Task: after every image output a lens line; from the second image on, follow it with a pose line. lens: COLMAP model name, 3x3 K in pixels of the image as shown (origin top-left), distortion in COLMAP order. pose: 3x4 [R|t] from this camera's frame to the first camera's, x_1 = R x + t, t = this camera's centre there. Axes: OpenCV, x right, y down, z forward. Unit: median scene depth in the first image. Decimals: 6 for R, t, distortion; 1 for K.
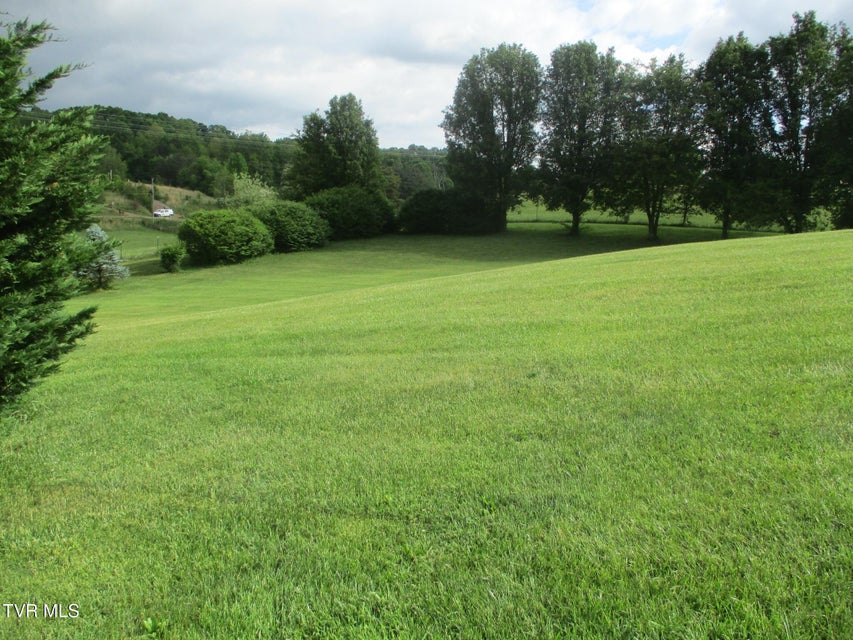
lens RADIAL K [[703.5, 0, 435.7], [0, 703.5, 320.7], [0, 0, 1]] dist [-0.037897, 0.009184]
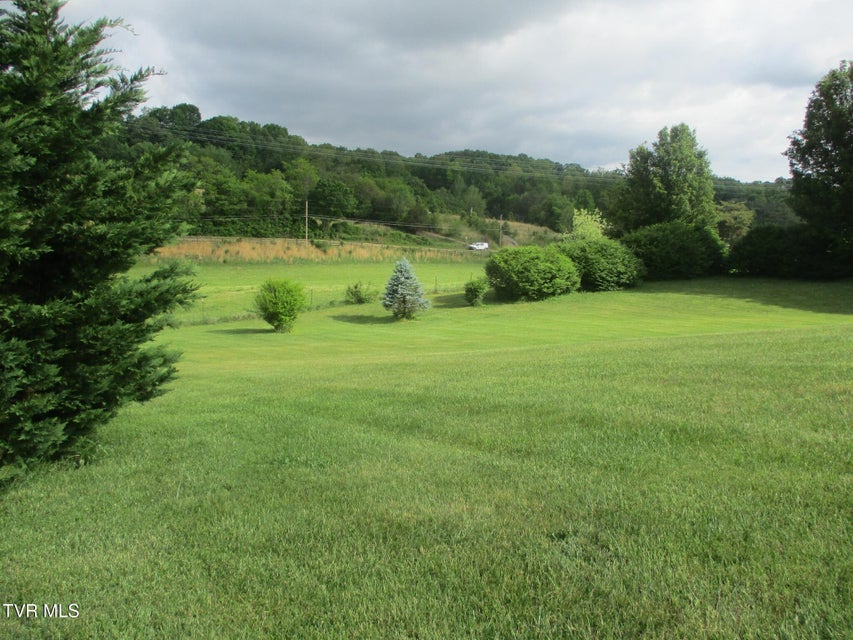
lens RADIAL K [[703.5, 0, 435.7], [0, 703.5, 320.7], [0, 0, 1]] dist [-0.037897, 0.009184]
pose [[0.883294, 0.060361, -0.464917, 0.039875], [-0.083752, 0.996041, -0.029803, -0.009995], [0.461278, 0.065262, 0.884852, 0.052602]]
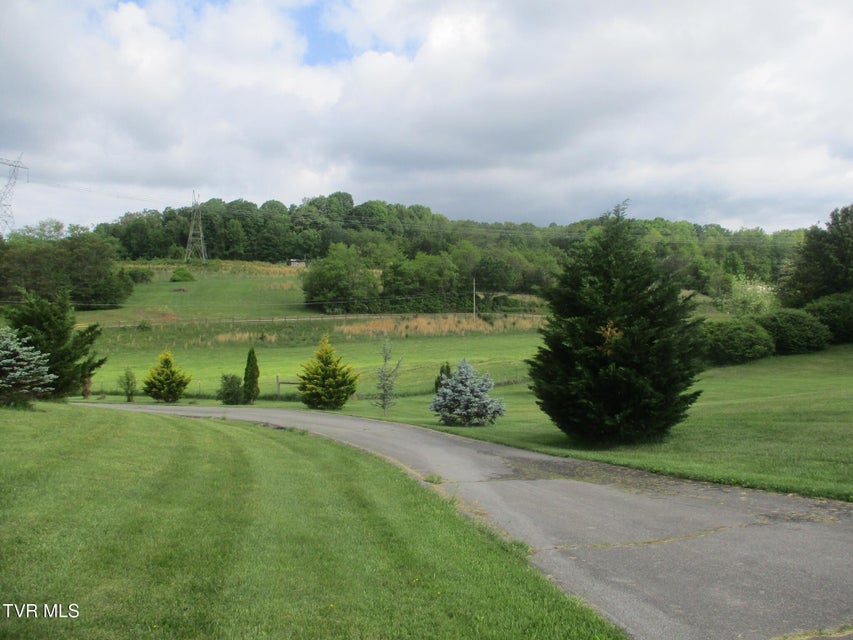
lens RADIAL K [[703.5, 0, 435.7], [0, 703.5, 320.7], [0, 0, 1]] dist [-0.037897, 0.009184]
pose [[0.783271, -0.015213, -0.621495, 0.037935], [-0.068807, 0.991437, -0.110986, 0.010168], [0.617861, 0.129695, 0.775517, -0.199636]]
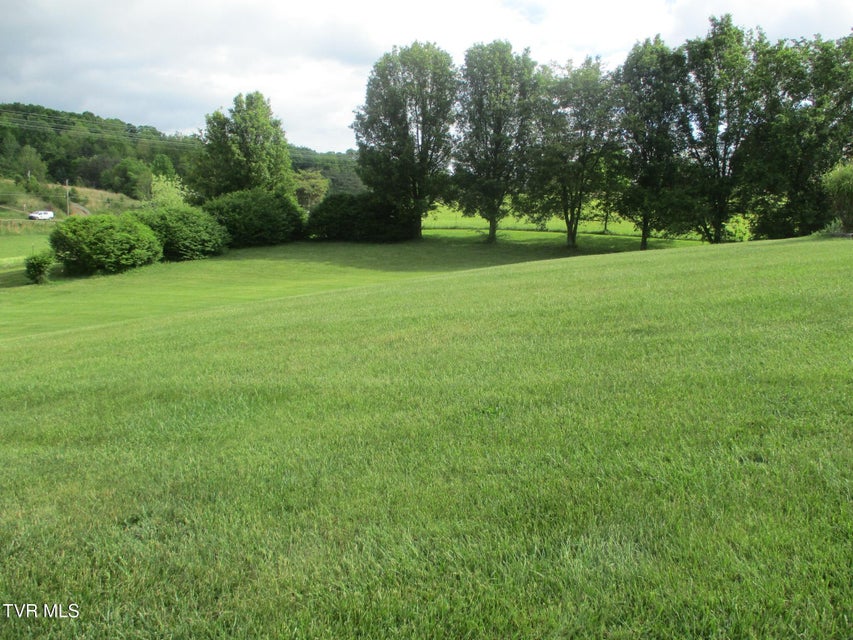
lens RADIAL K [[703.5, 0, 435.7], [0, 703.5, 320.7], [0, 0, 1]] dist [-0.037897, 0.009184]
pose [[0.996533, -0.005116, 0.083041, 0.042757], [0.005702, 0.999961, -0.006817, -0.009943], [-0.083003, 0.007267, 0.996523, 0.053735]]
